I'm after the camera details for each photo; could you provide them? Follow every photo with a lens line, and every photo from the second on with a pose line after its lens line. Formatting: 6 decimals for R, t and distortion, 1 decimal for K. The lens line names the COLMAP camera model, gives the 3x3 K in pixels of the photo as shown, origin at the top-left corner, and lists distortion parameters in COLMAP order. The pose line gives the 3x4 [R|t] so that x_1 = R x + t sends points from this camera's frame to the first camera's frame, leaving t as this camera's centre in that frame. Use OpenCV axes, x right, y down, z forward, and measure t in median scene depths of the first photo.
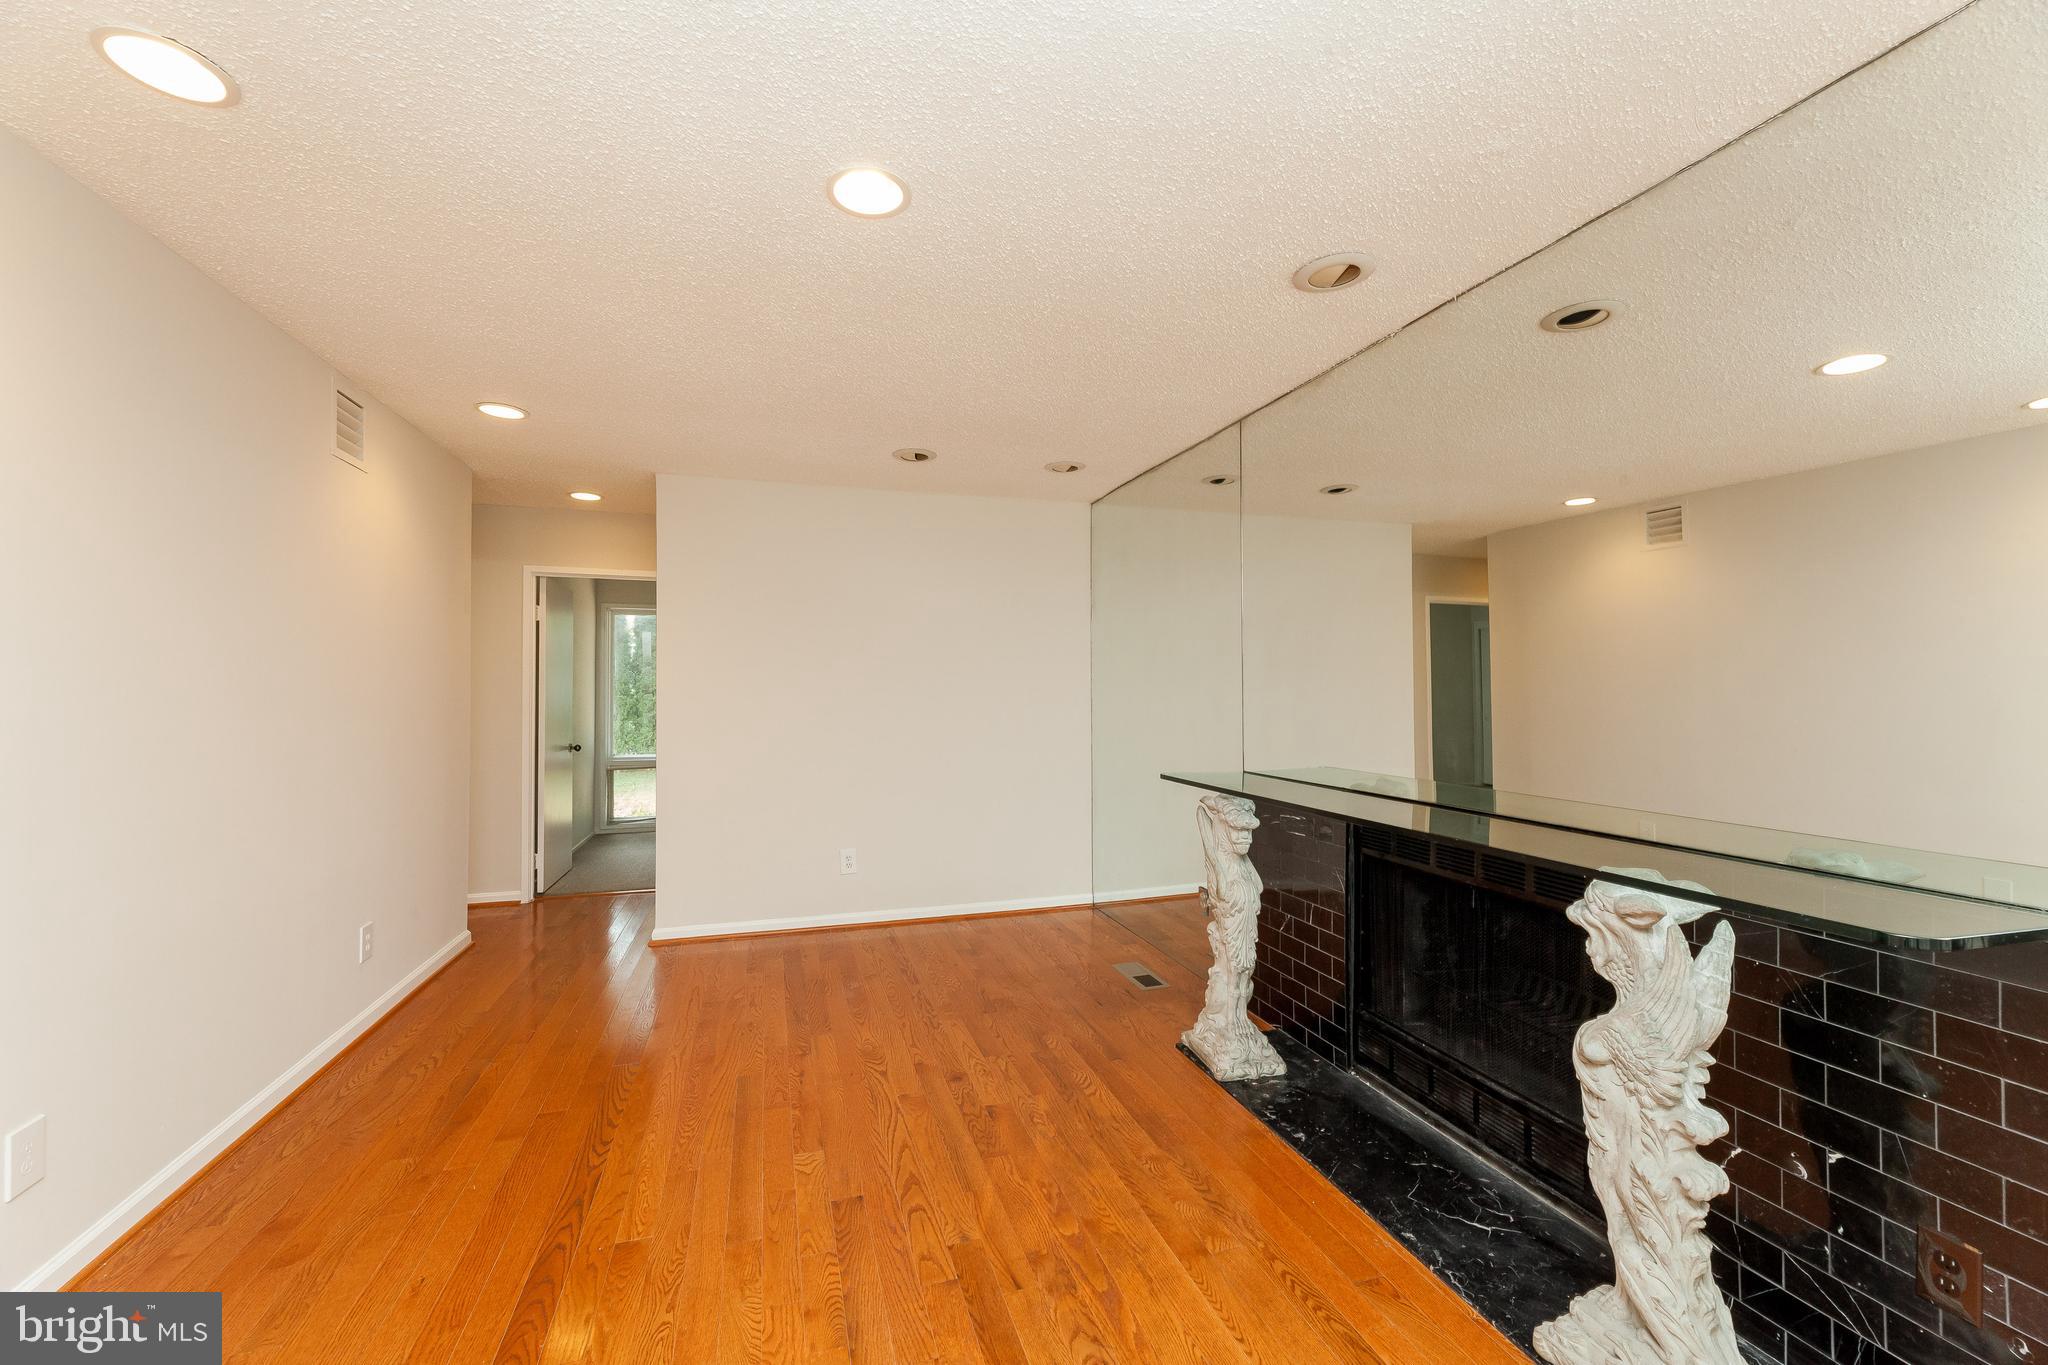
lens RADIAL K [[827.2, 0, 1026.9], [0, 827.2, 686.6], [0, 0, 1]] dist [0.003905, -0.000281]
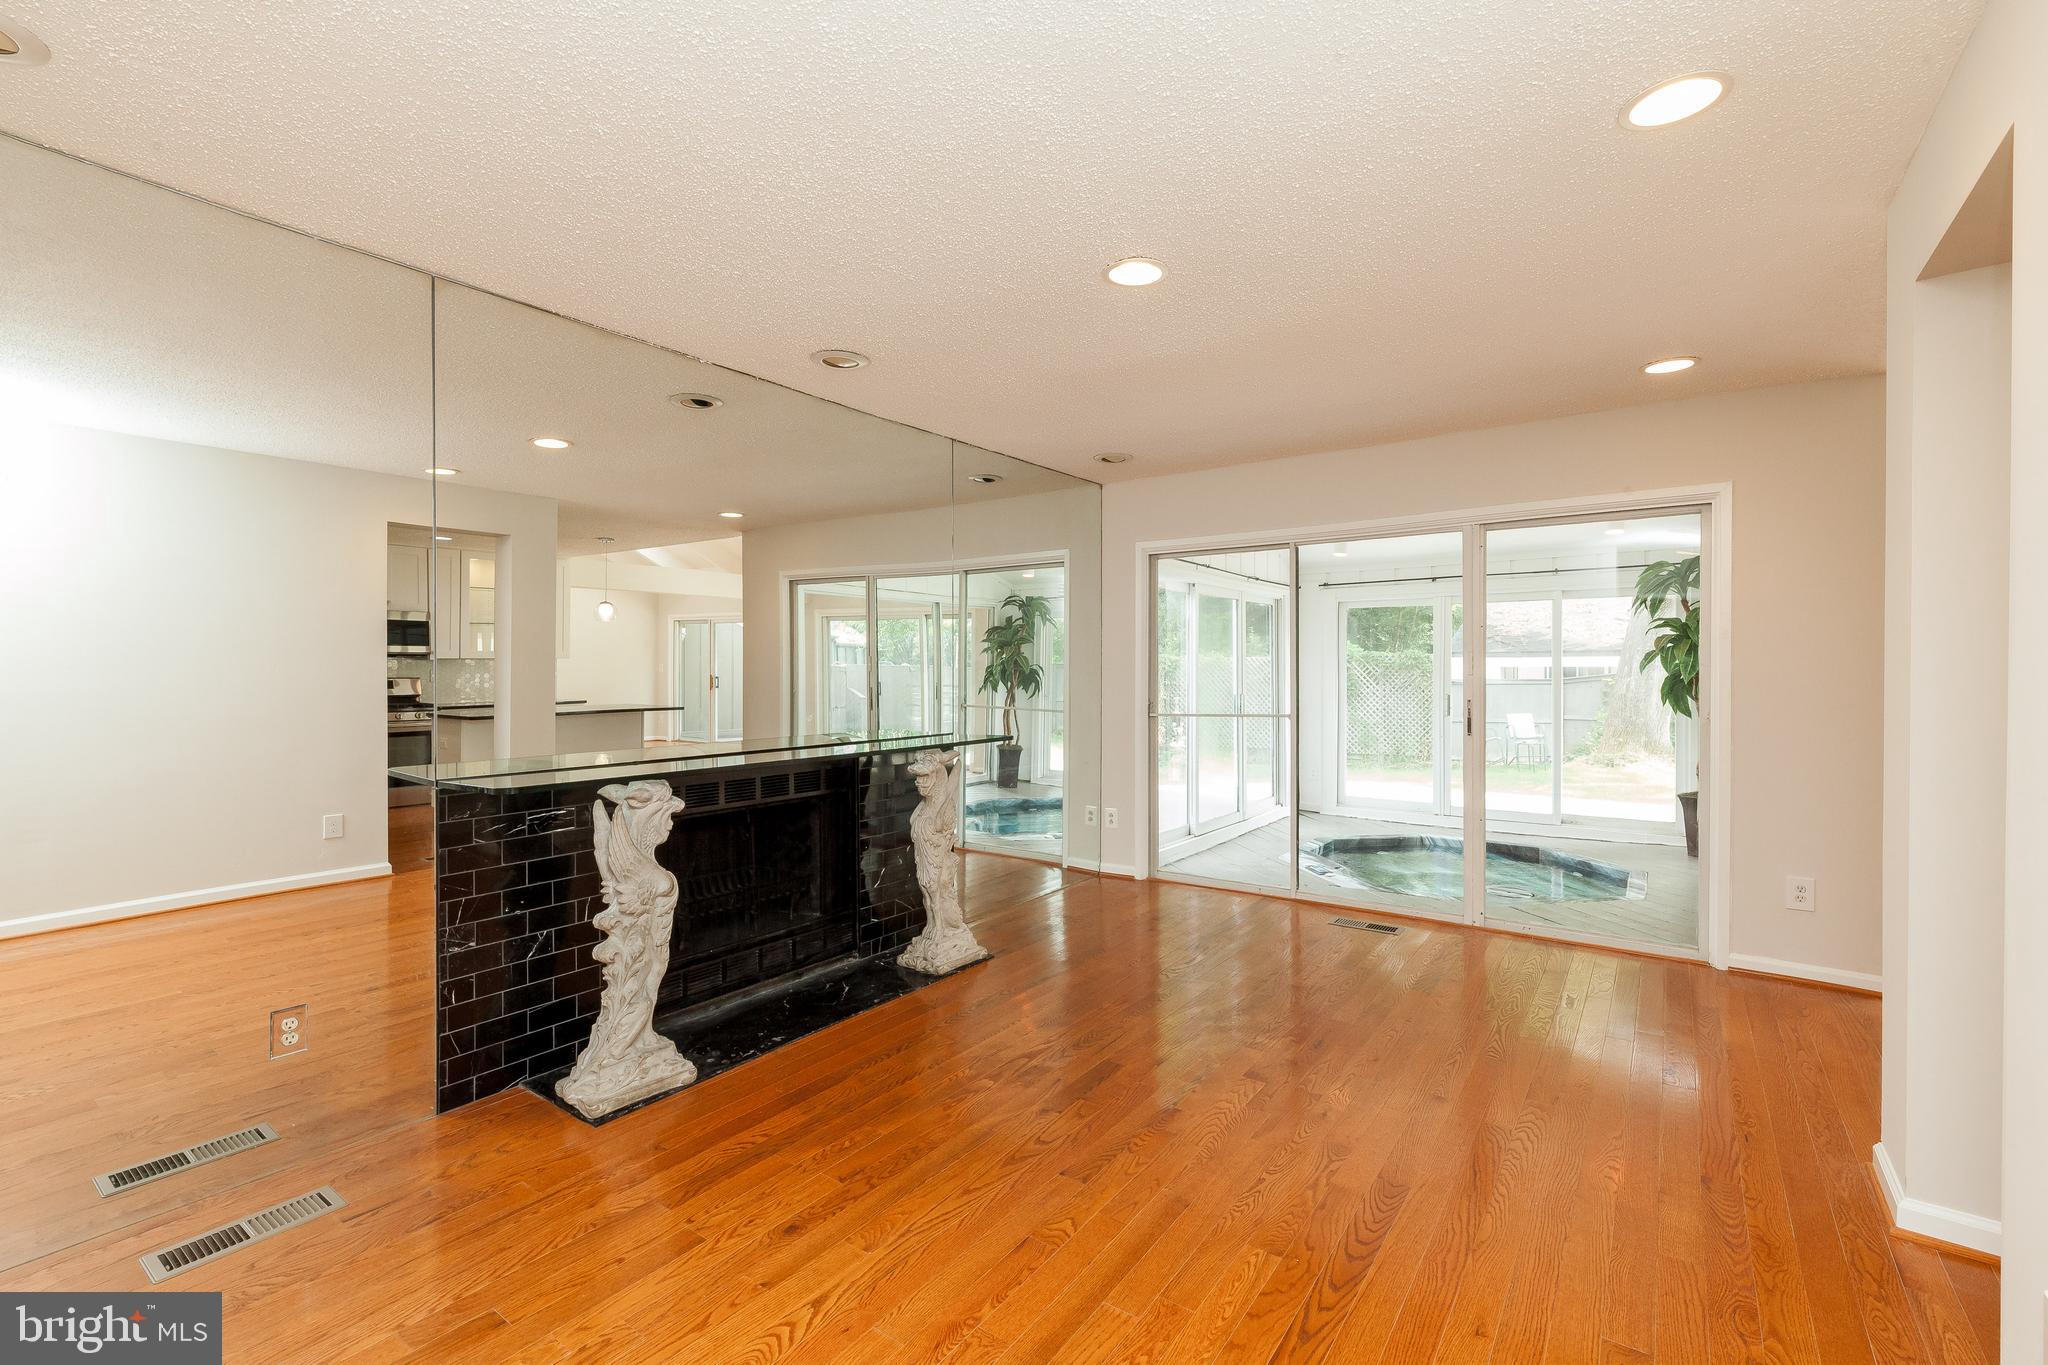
lens RADIAL K [[893.3, 0, 1016.9], [0, 893.3, 681.4], [0, 0, 1]] dist [0.003598, 0.000151]
pose [[-0.590358, -0.011643, 0.807057, -0.936064], [-0.001047, 0.999906, 0.013659, 0.009222], [-0.807141, 0.007218, -0.590315, 1.523170]]
